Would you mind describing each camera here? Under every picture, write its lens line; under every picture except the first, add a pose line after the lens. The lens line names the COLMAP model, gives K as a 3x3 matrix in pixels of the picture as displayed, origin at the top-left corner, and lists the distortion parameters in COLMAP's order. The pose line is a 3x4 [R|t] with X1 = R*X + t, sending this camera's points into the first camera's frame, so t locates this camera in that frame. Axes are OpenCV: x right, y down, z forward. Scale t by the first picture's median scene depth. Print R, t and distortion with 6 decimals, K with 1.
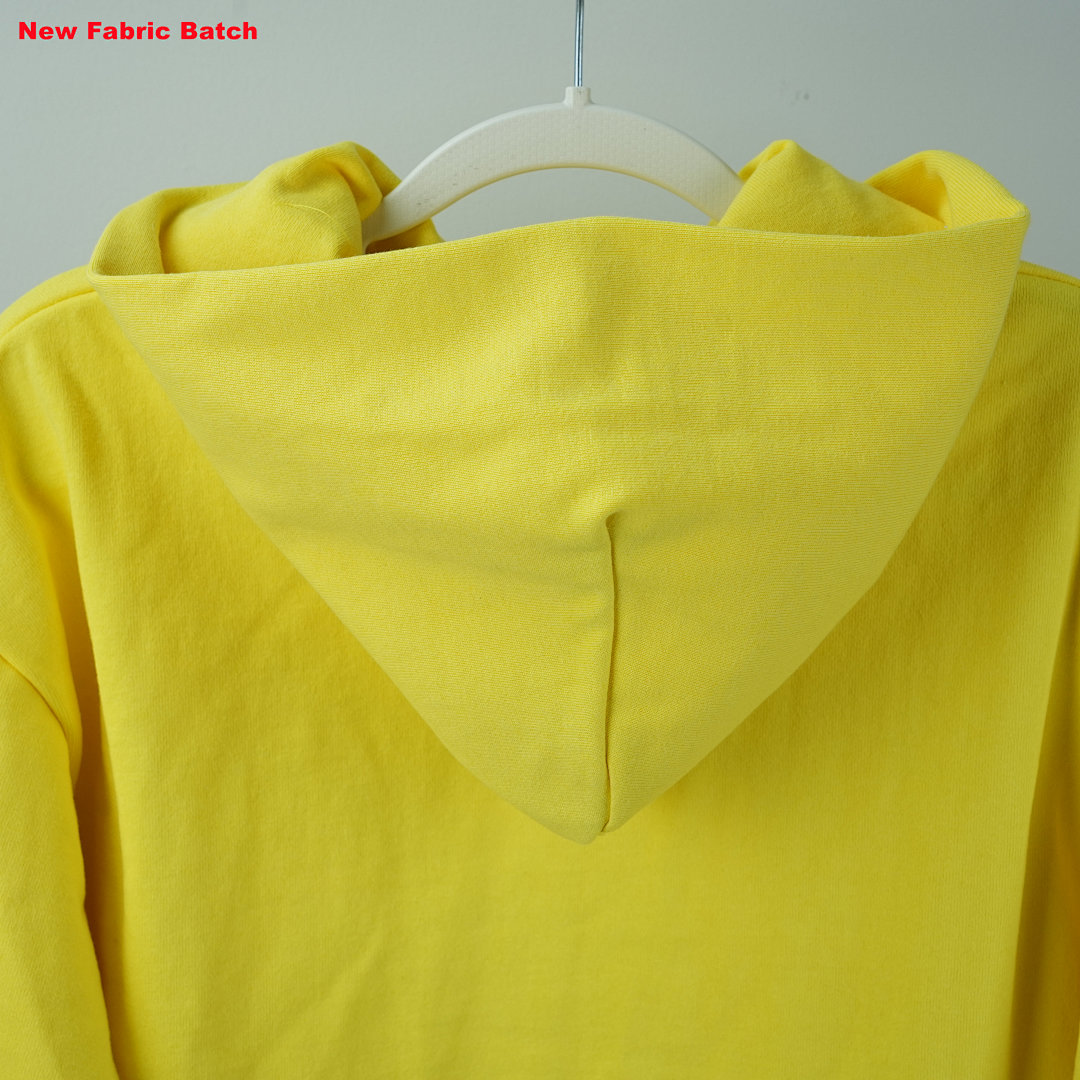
lens RADIAL K [[2223.2, 0, 529.9], [0, 2223.2, 544.6], [0, 0, 1]] dist [0.104354, 0.000000]
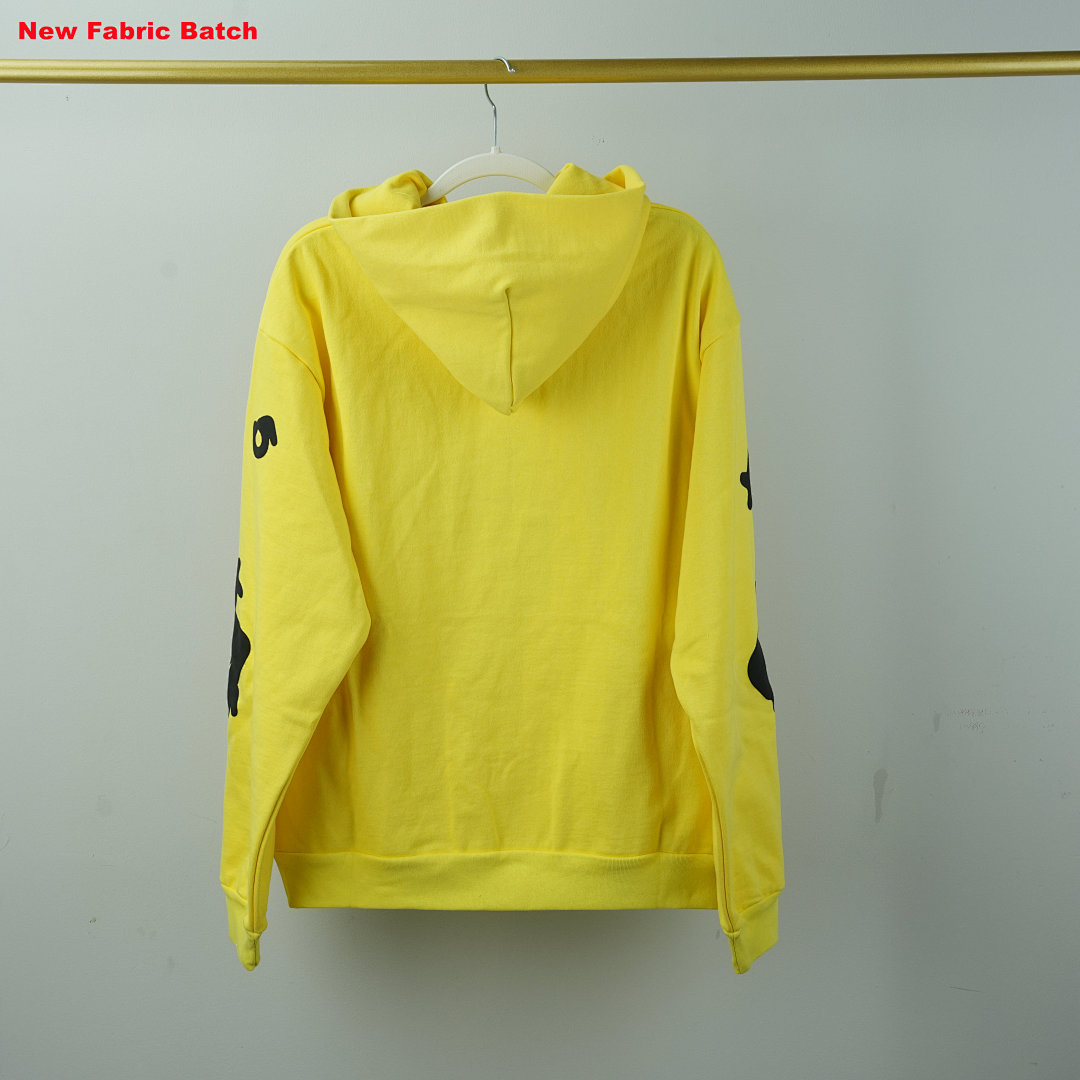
lens RADIAL K [[2223.2, 0, 538.2], [0, 2223.2, 547.5], [0, 0, 1]] dist [0.104354, 0.000000]
pose [[0.999221, -0.037218, -0.013085, 0.093732], [0.037211, 0.999307, -0.000810, 0.304126], [0.013106, 0.000322, 0.999914, -1.810681]]
